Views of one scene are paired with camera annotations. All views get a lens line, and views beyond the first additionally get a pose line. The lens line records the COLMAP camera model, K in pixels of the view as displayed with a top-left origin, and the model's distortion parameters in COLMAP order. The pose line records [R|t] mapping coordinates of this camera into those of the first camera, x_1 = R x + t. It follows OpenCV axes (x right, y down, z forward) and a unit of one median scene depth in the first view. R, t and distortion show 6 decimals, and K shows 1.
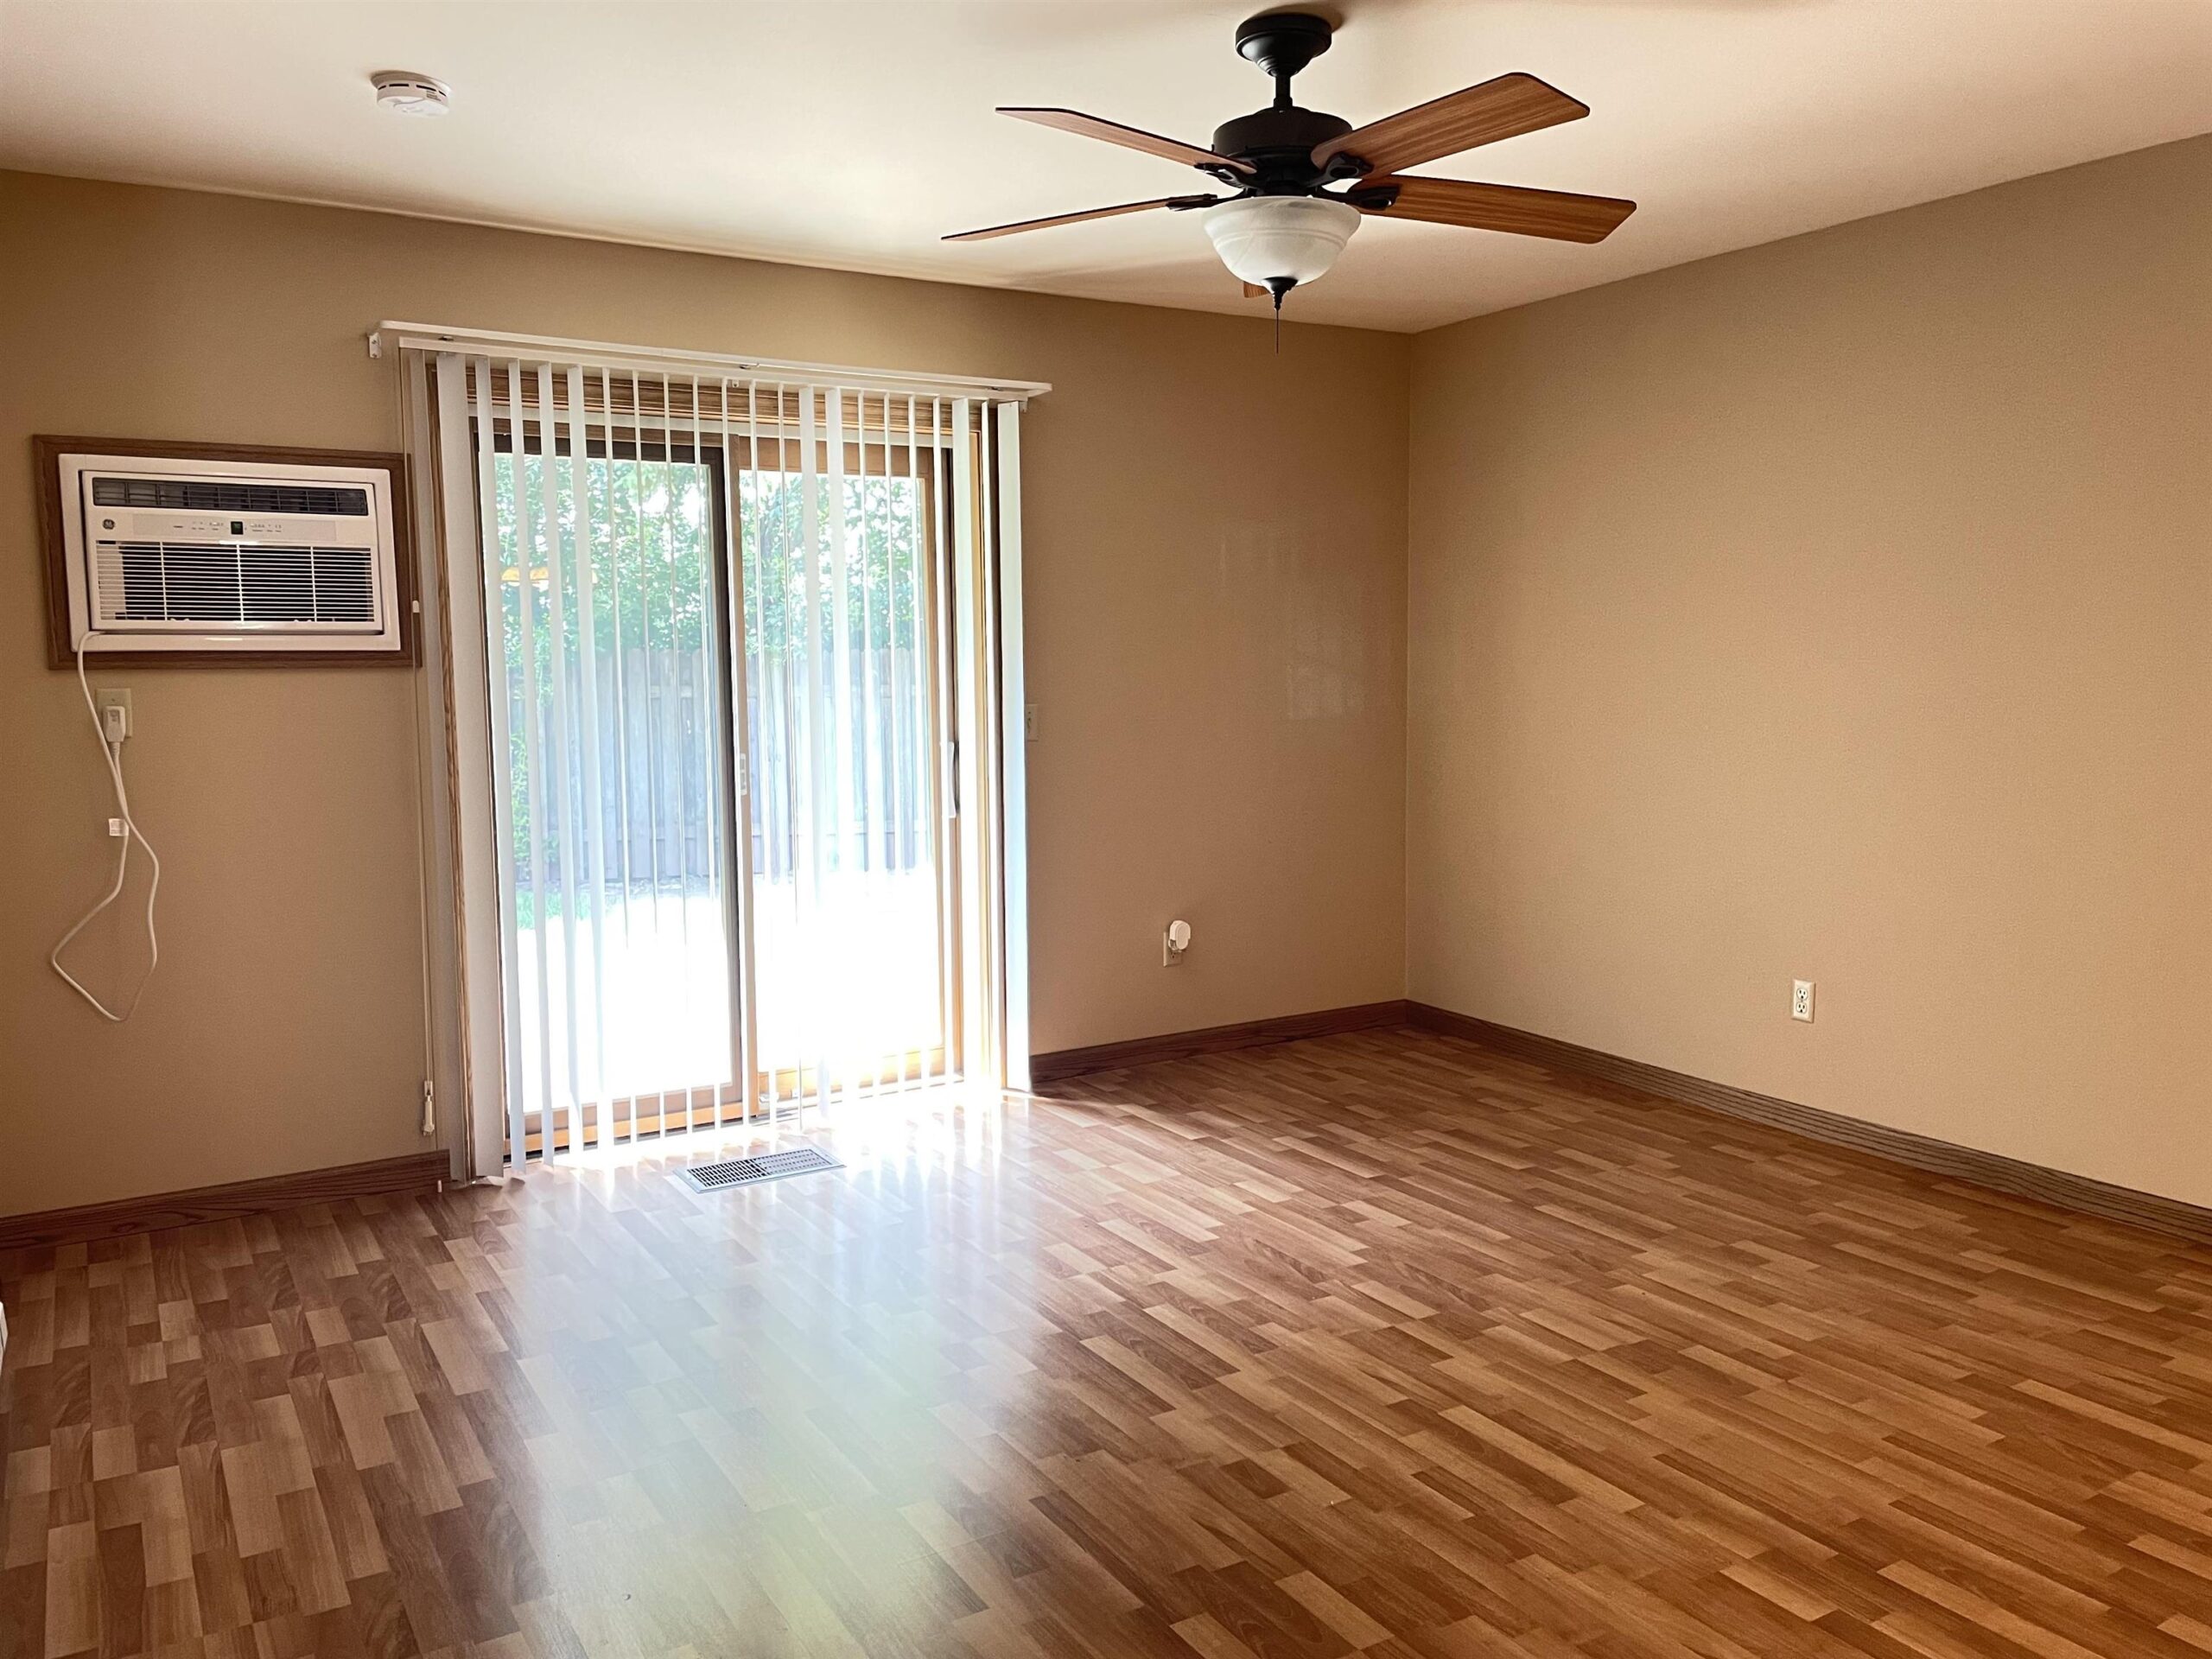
lens RADIAL K [[1671.7, 0, 1106.0], [0, 1671.7, 829.5], [0, 0, 1]] dist [0.117308, -0.137010]
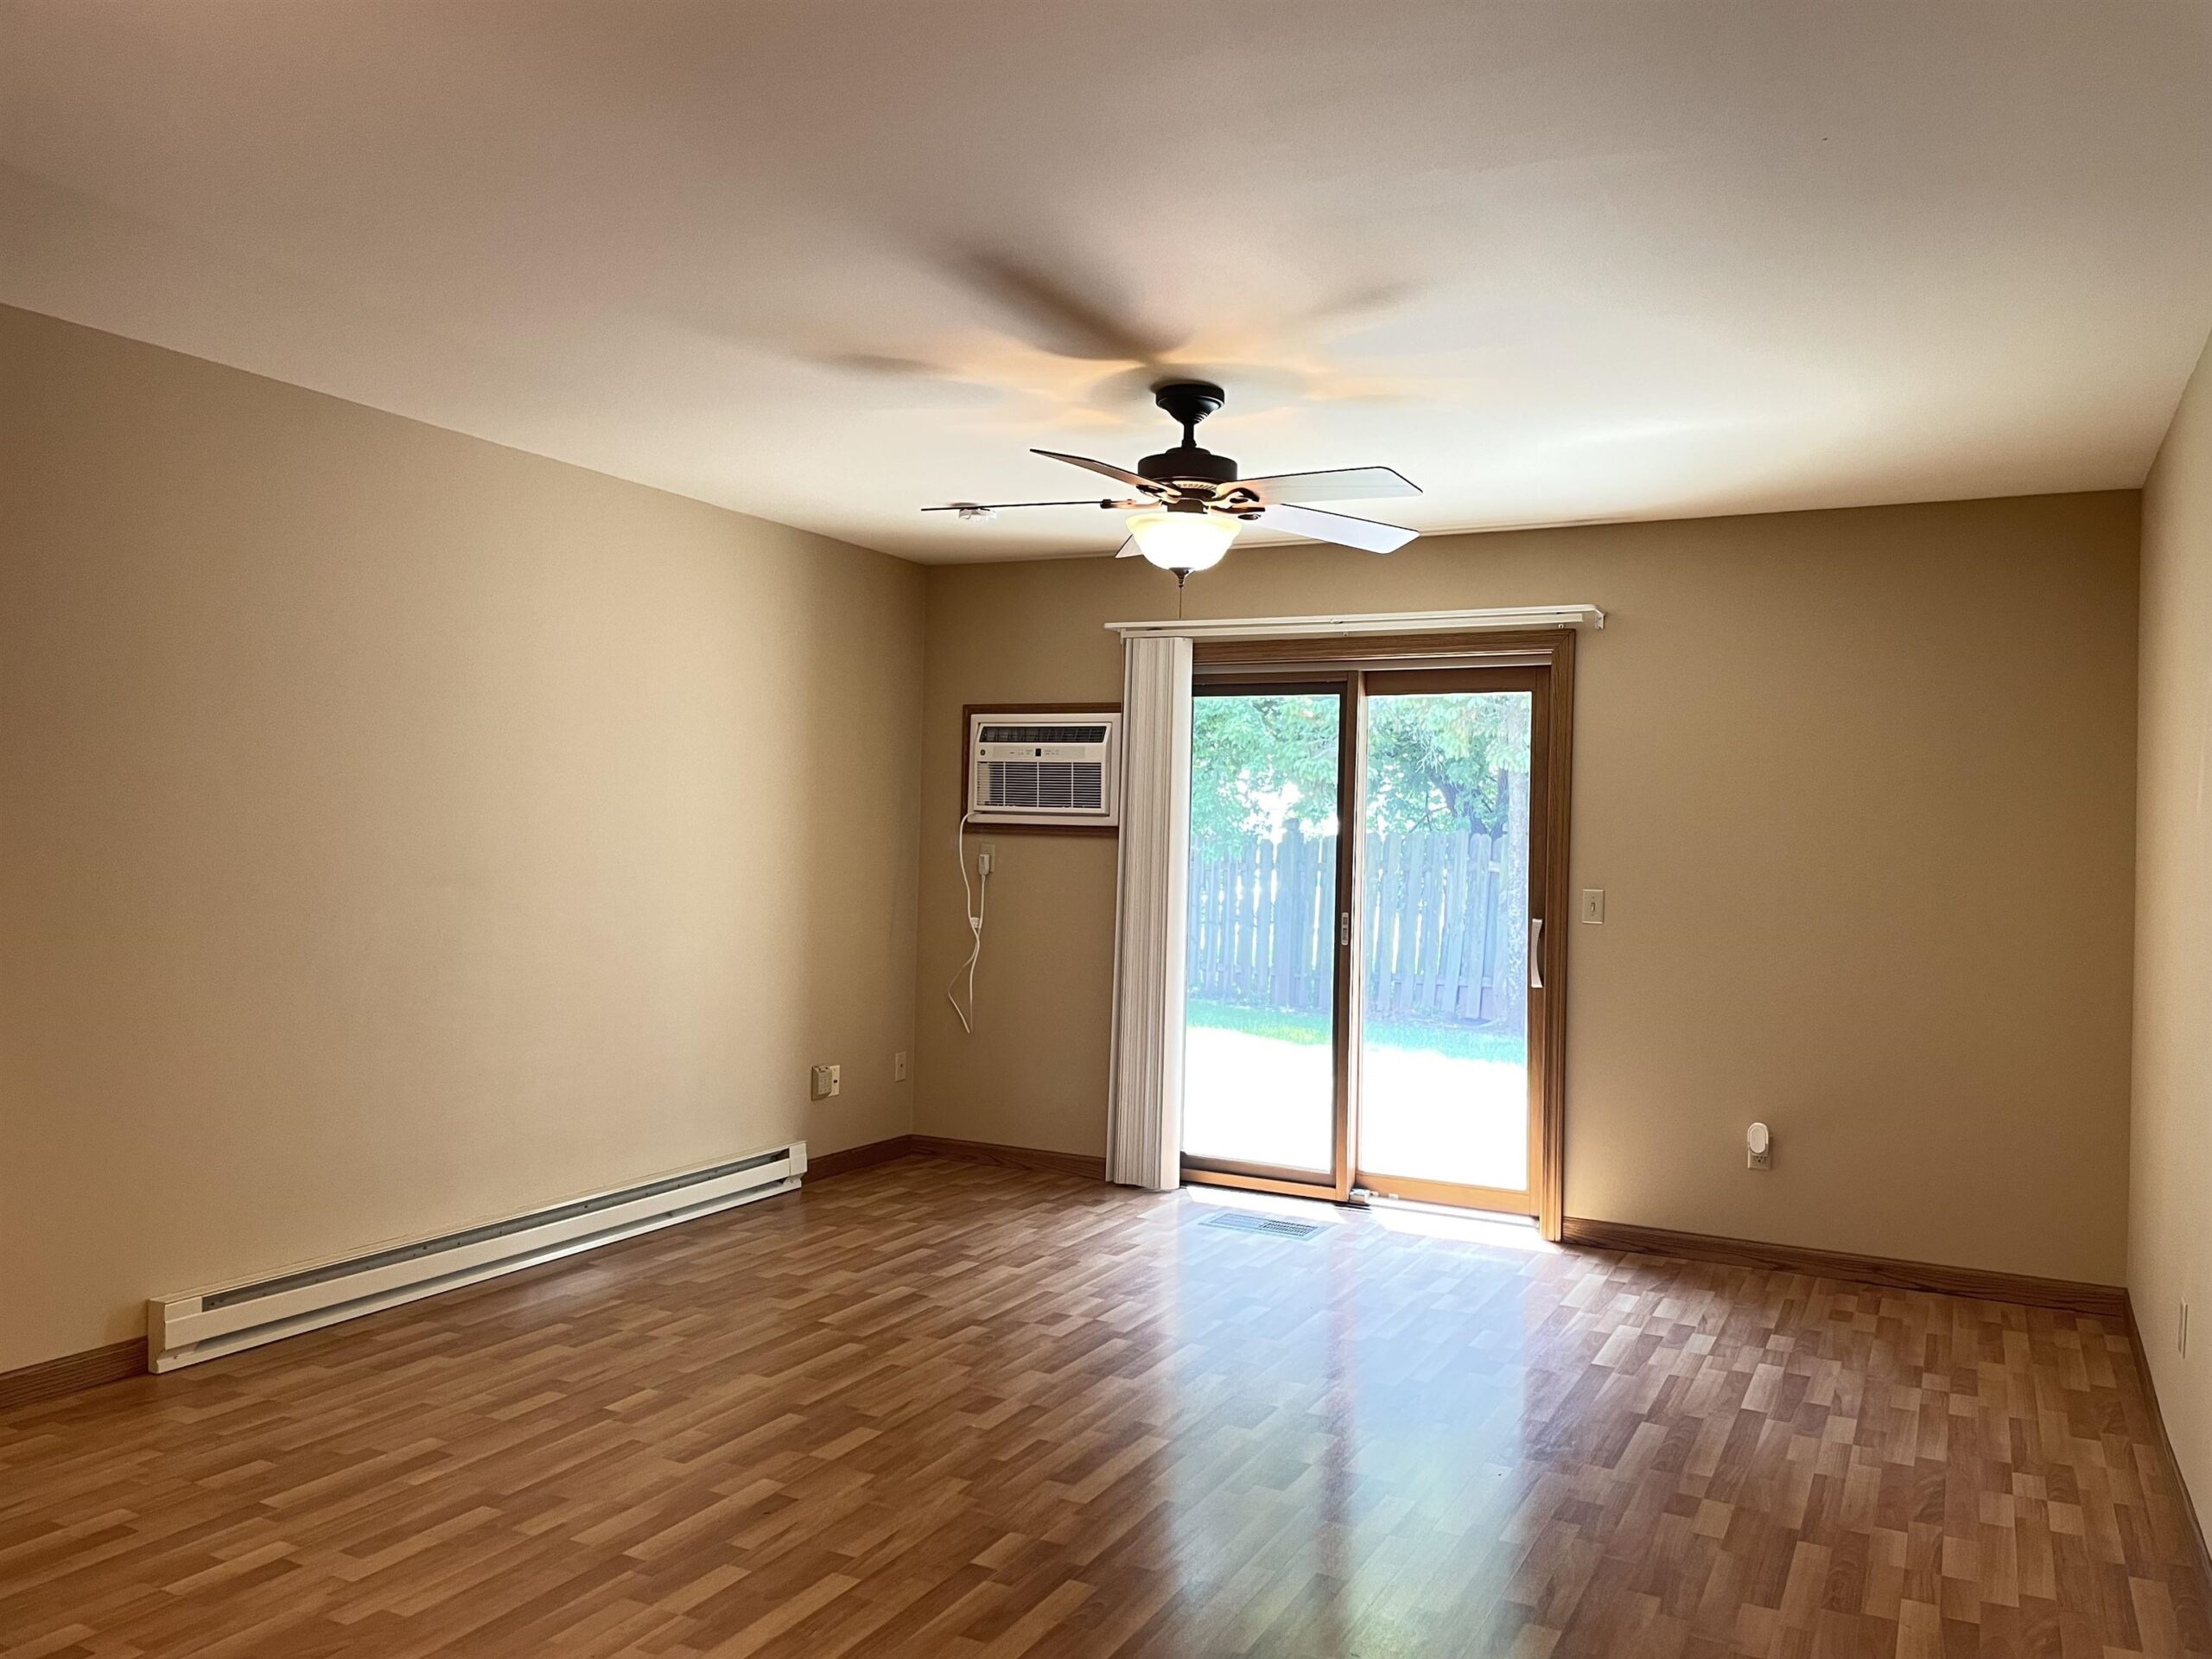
lens RADIAL K [[1671.7, 0, 1106.0], [0, 1671.7, 829.5], [0, 0, 1]] dist [0.117308, -0.137010]
pose [[0.523860, 0.020740, -0.851552, 0.938265], [-0.121691, 0.991271, -0.050720, -0.024454], [0.843067, 0.130196, 0.521812, 0.201045]]
